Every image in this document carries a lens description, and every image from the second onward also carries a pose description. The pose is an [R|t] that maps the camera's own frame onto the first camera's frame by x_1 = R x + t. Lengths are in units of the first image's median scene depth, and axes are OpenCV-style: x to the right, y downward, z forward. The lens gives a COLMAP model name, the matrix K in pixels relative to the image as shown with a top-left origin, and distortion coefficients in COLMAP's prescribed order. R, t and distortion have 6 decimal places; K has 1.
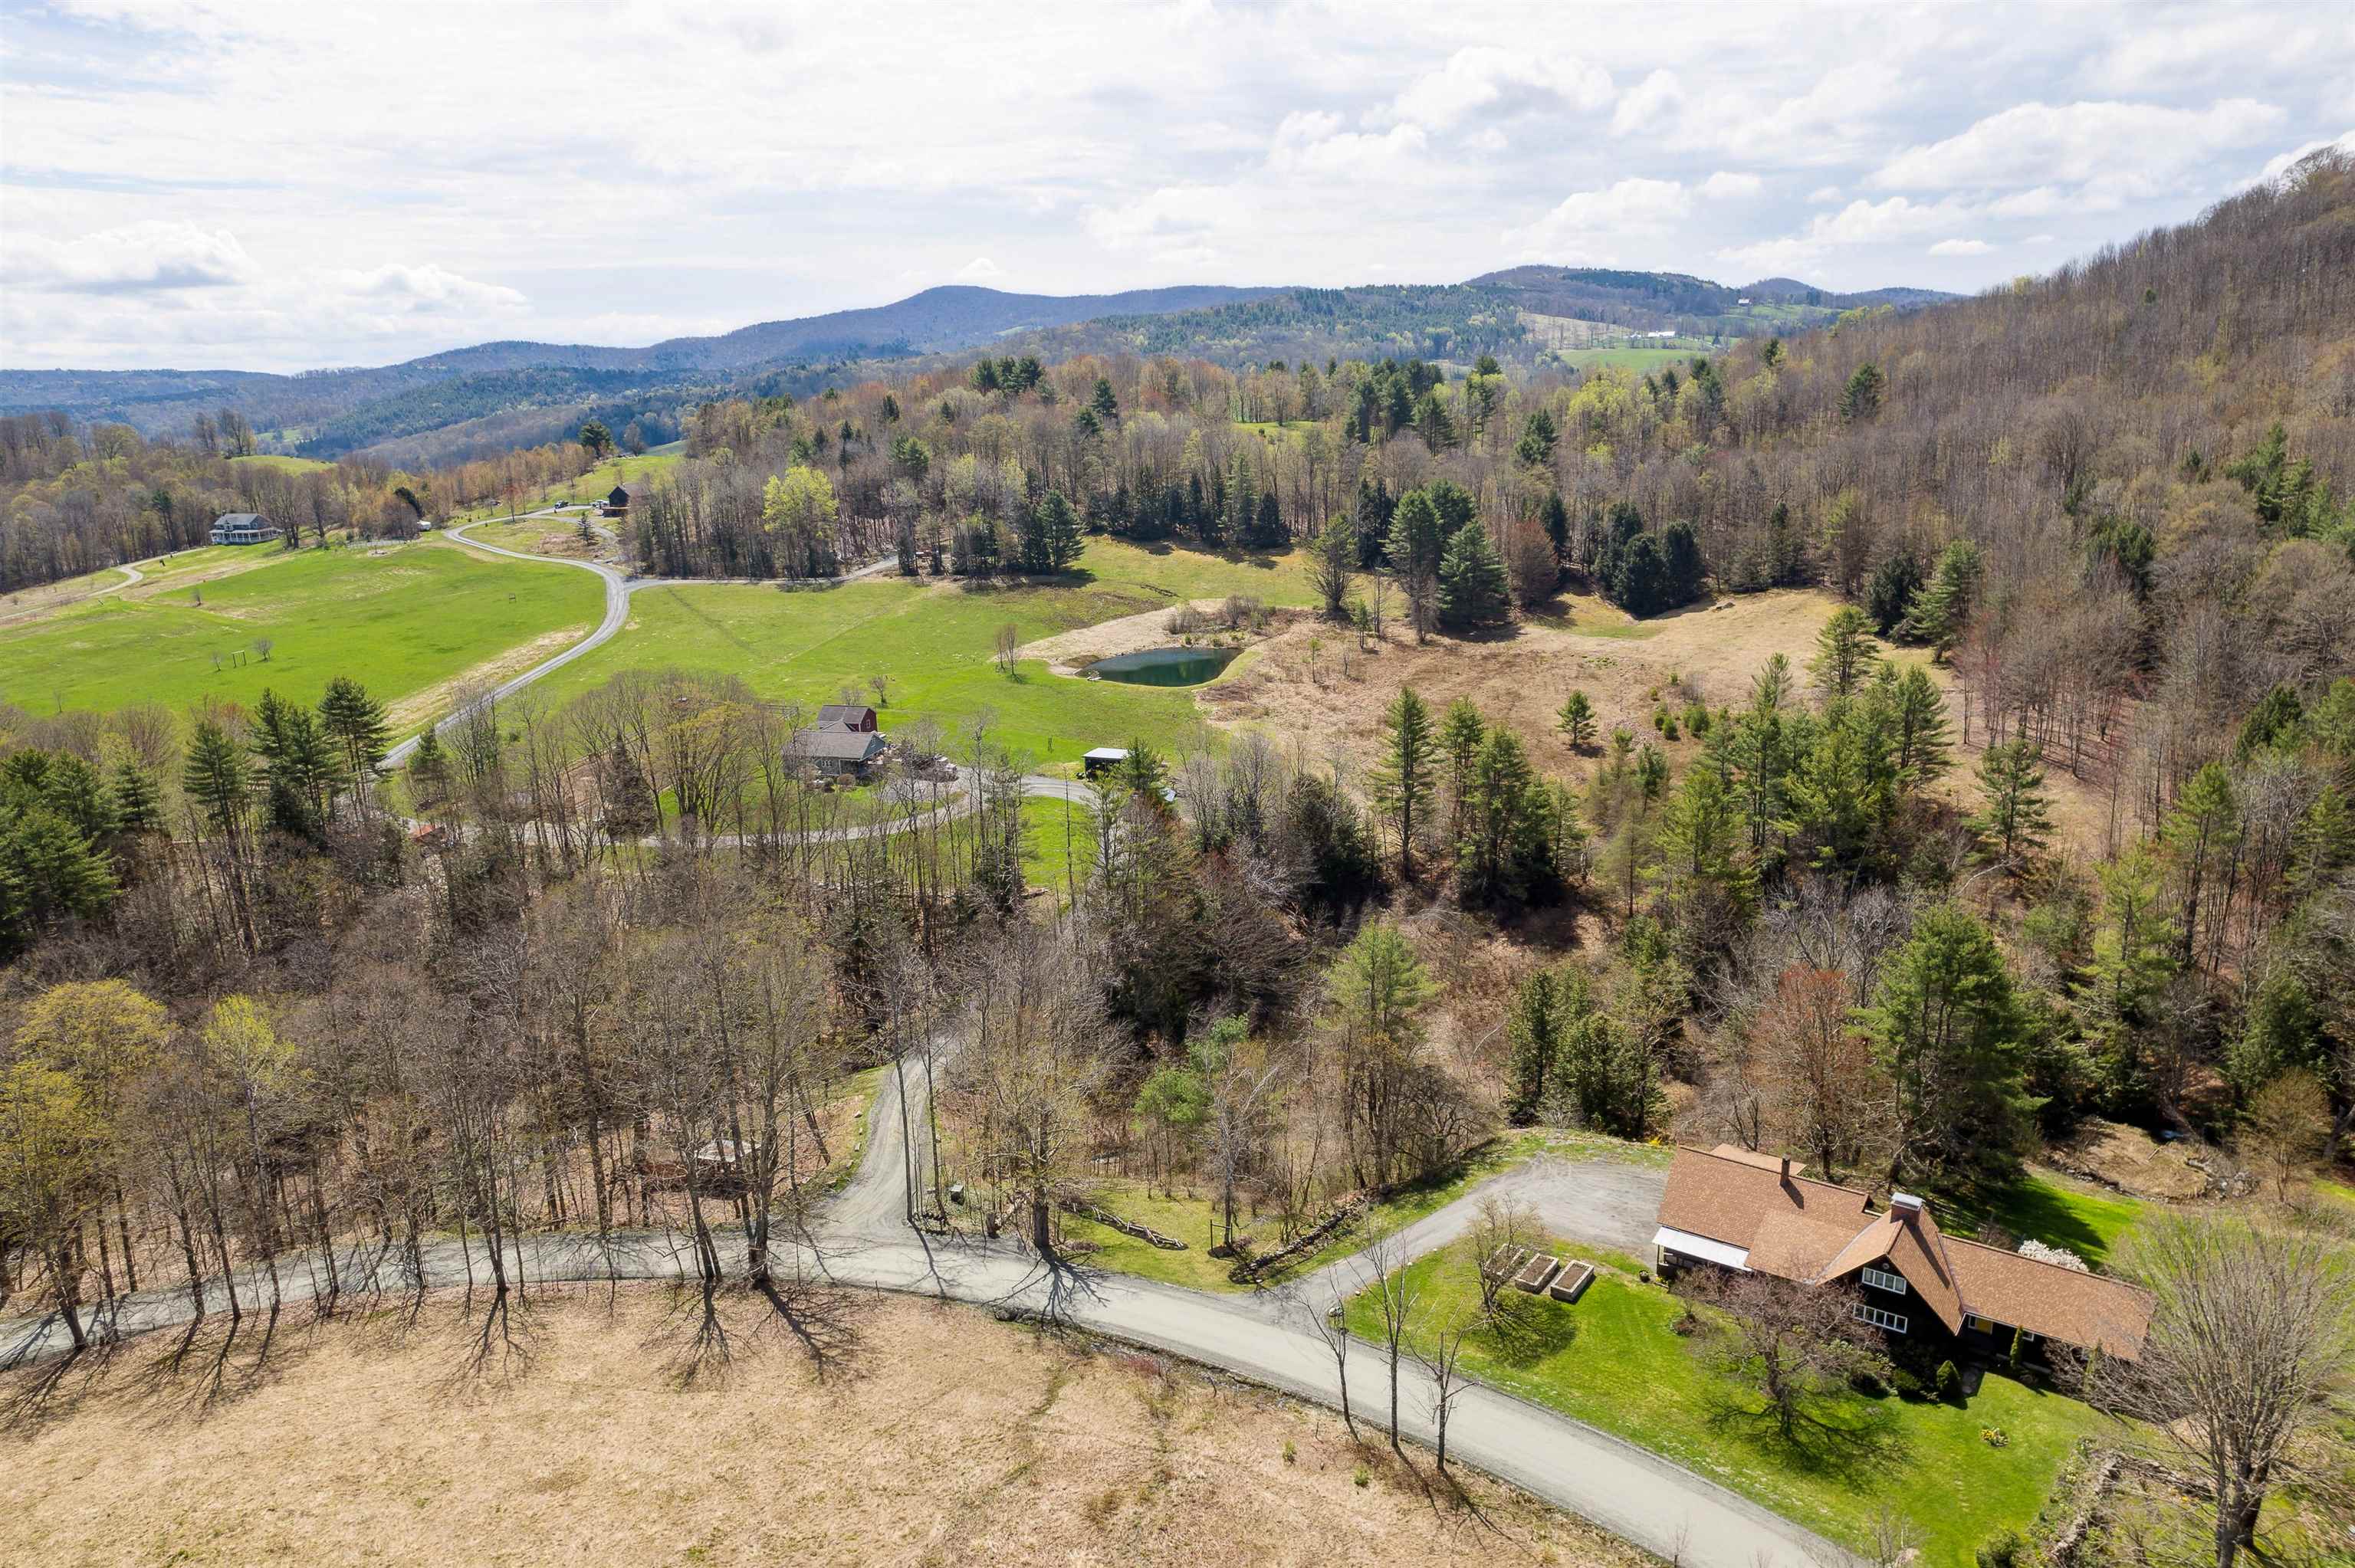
lens RADIAL K [[1497.4, 0, 1165.6], [0, 1497.4, 790.9], [0, 0, 1]] dist [-0.022432, -0.000609]
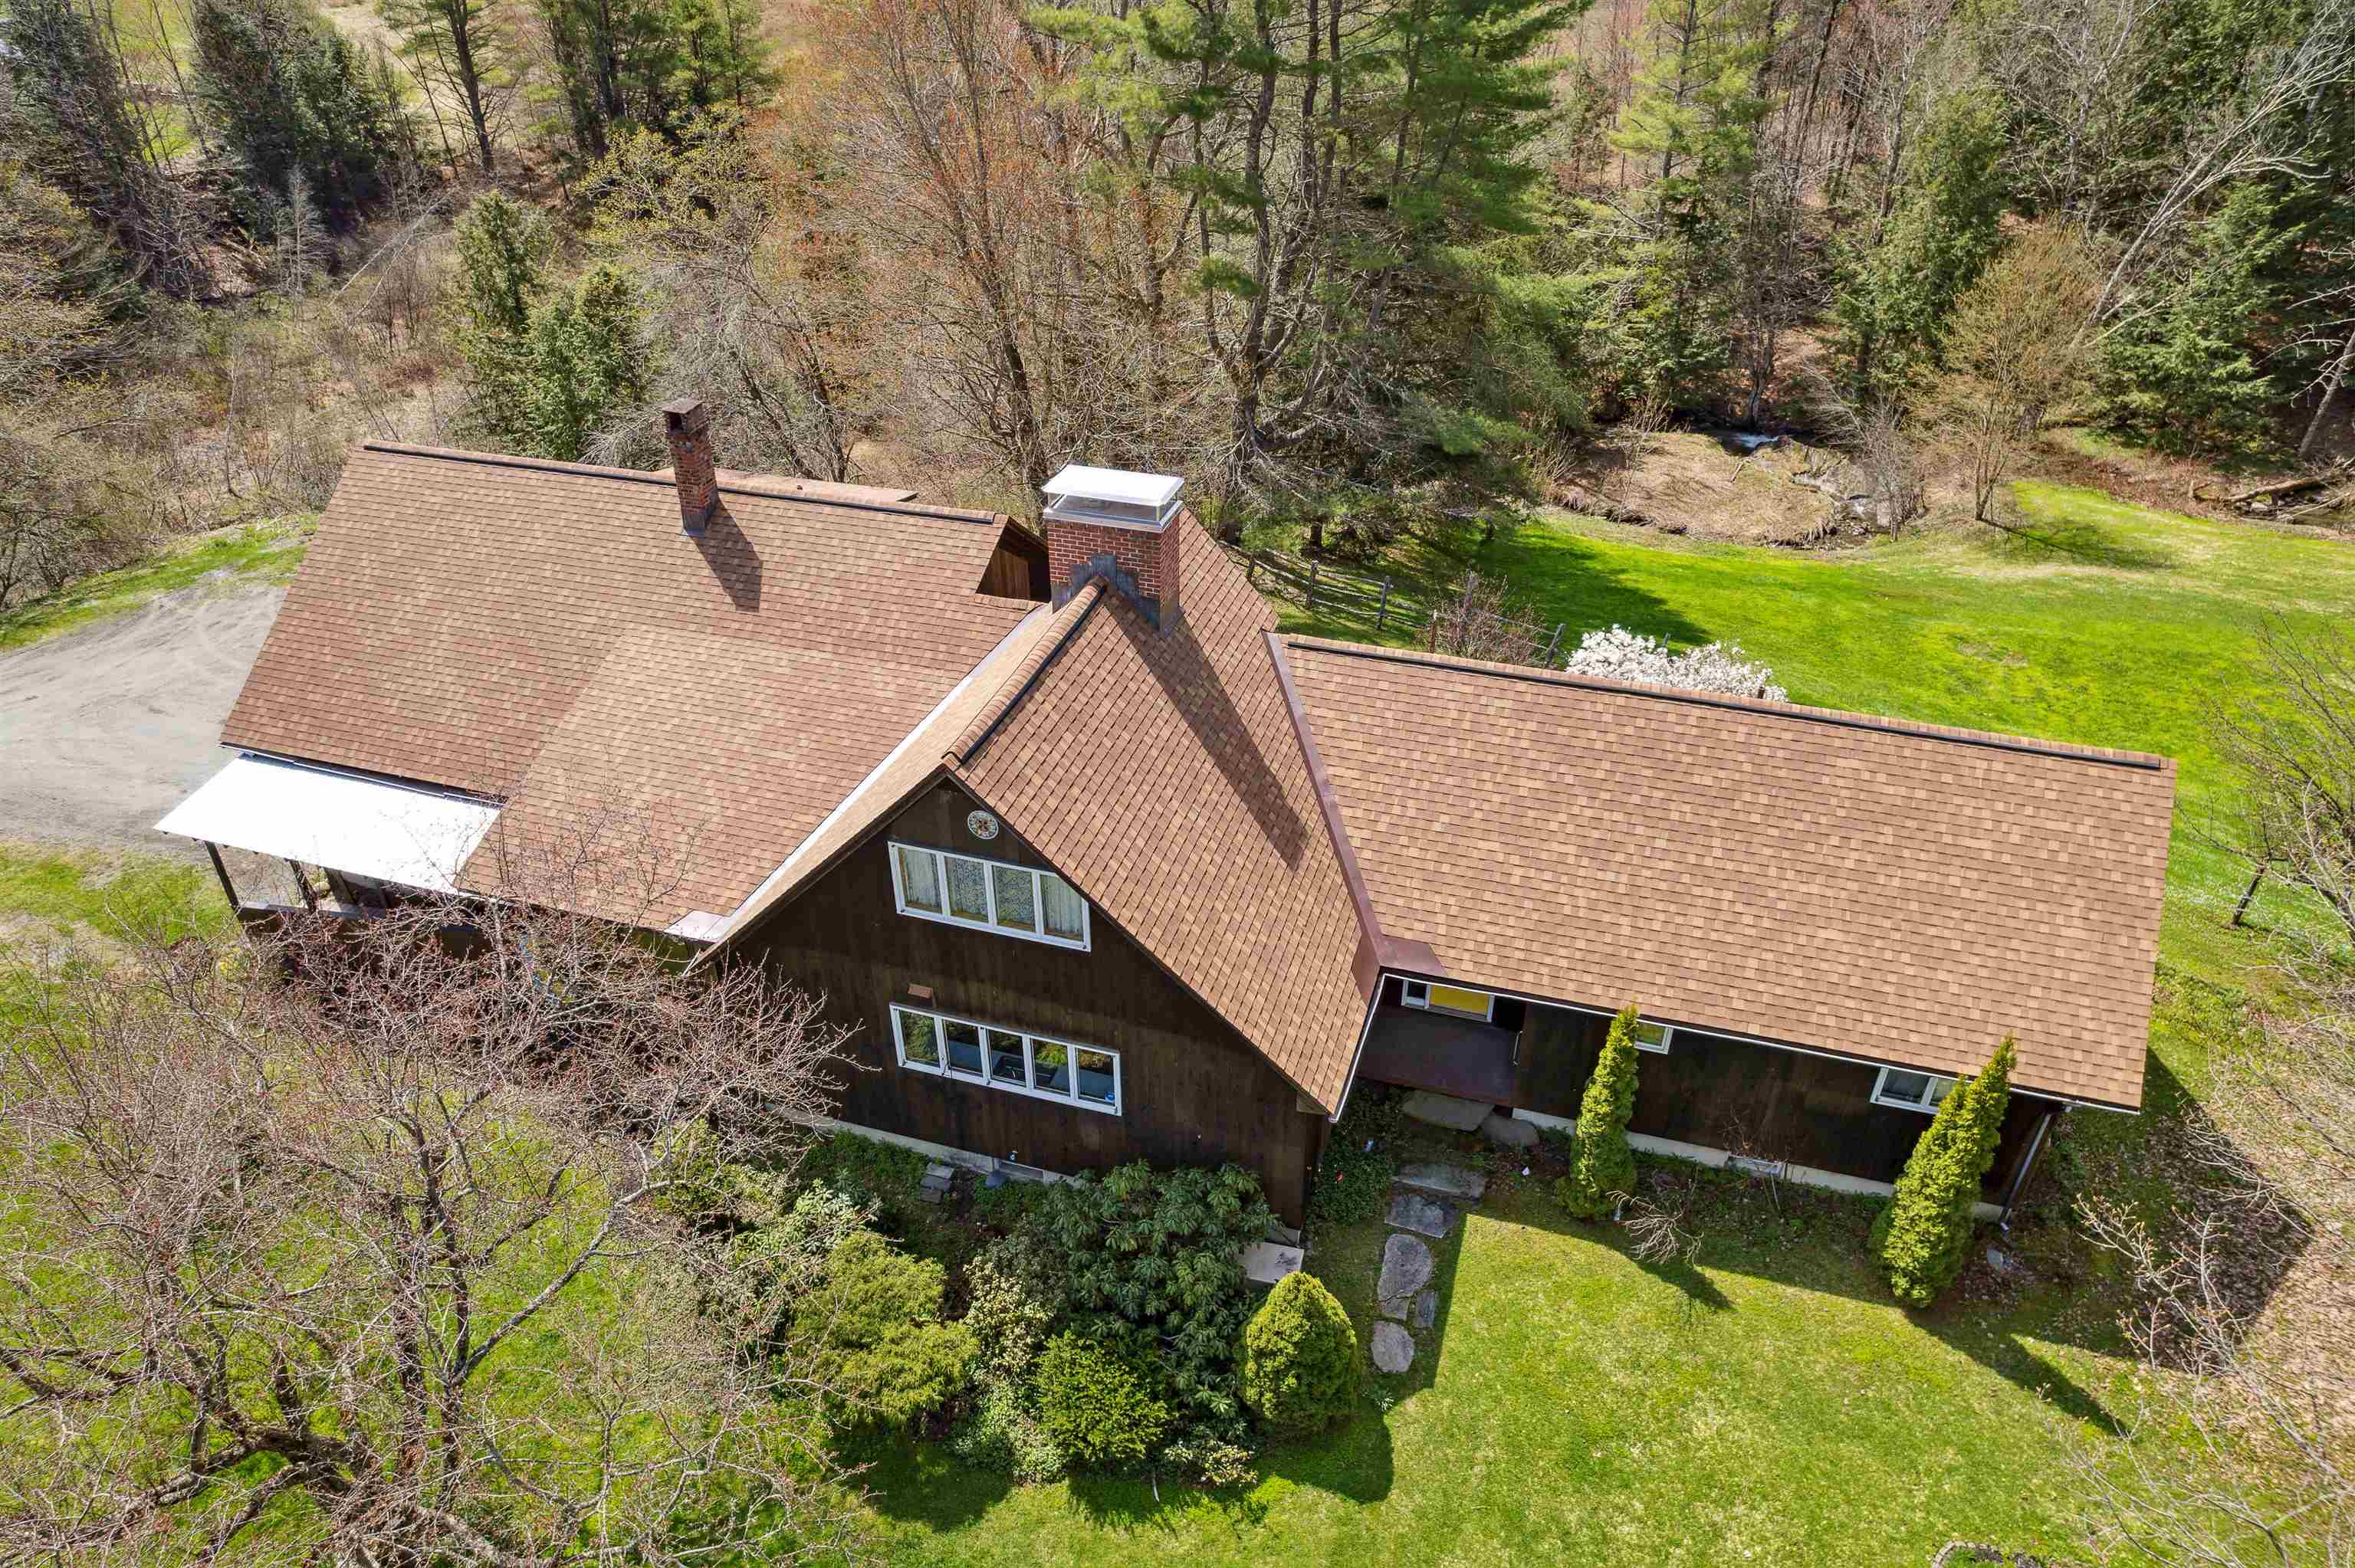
lens RADIAL K [[1536.5, 0, 1187.7], [0, 1536.5, 804.2], [0, 0, 1]] dist [-0.079693, 0.080960]
pose [[0.936570, -0.157270, 0.313214, 0.425789], [0.052619, 0.946636, 0.317981, 0.245294], [-0.346508, -0.281330, 0.894866, 0.779369]]
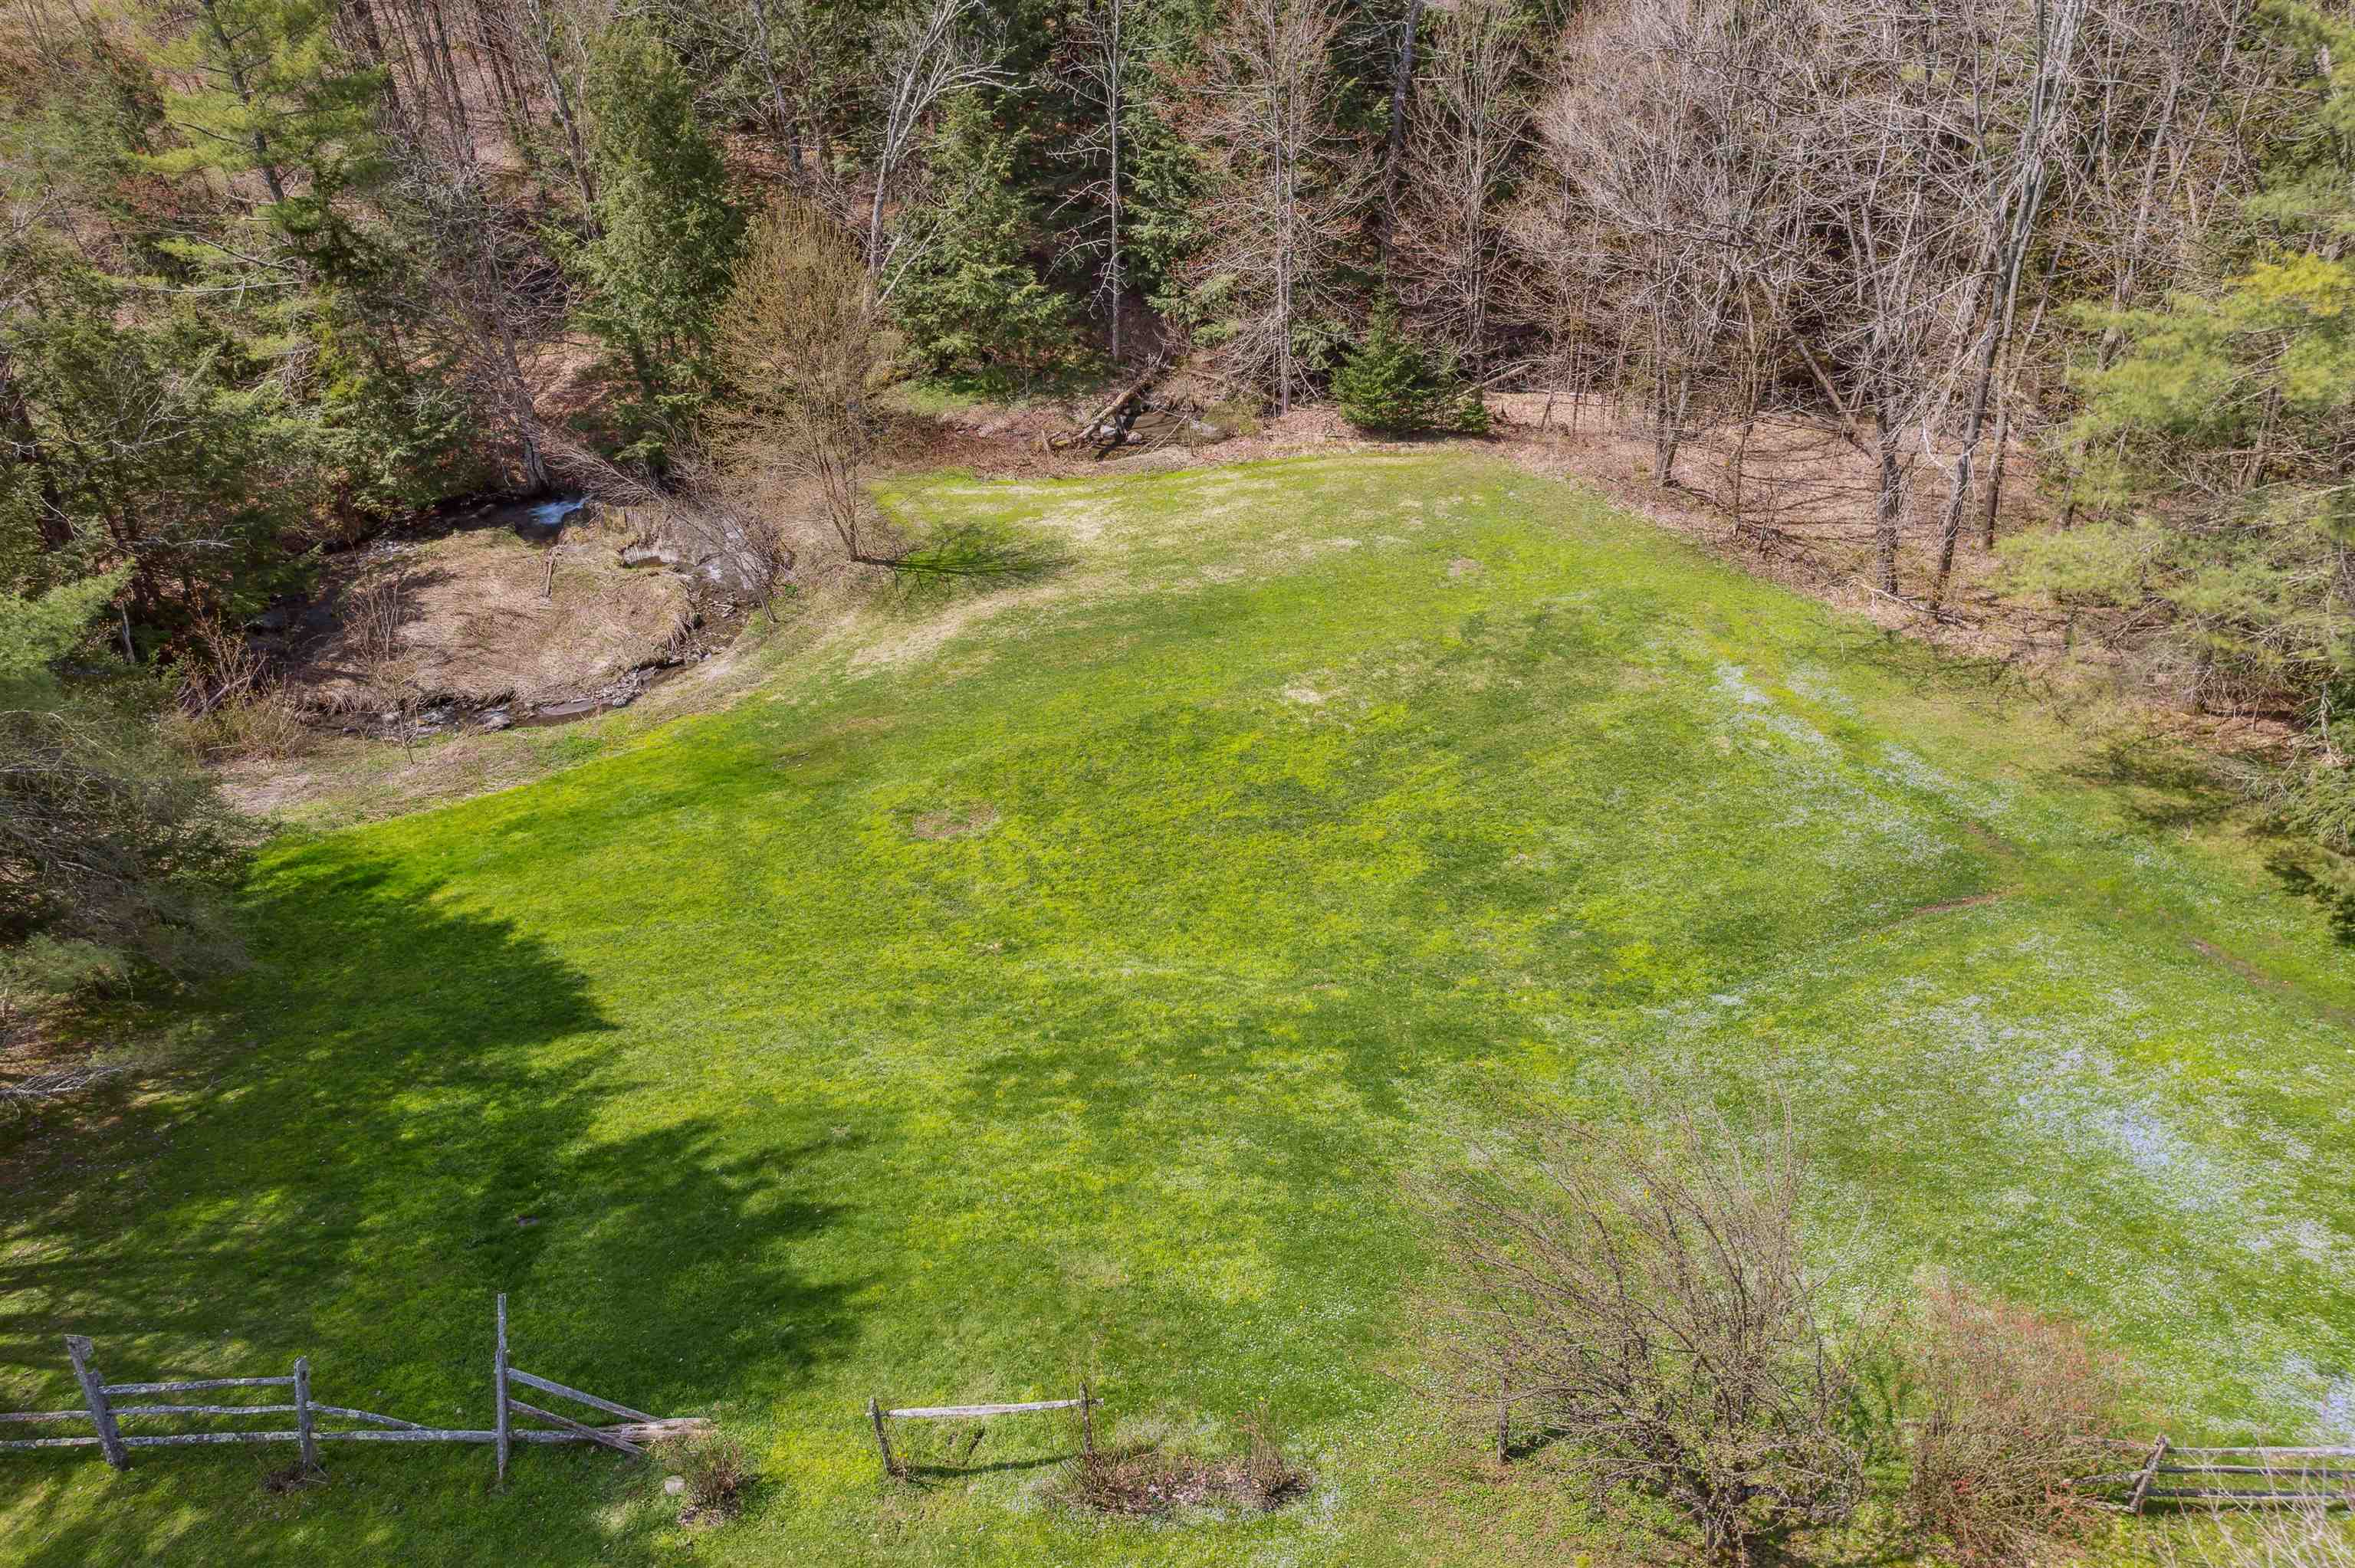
lens RADIAL K [[1536.5, 0, 1187.7], [0, 1536.5, 804.2], [0, 0, 1]] dist [-0.079693, 0.080960]
pose [[0.450584, -0.512572, 0.730920, 0.586487], [0.208162, 0.856498, 0.472313, 0.199140], [-0.868126, -0.060667, 0.492622, 0.908803]]
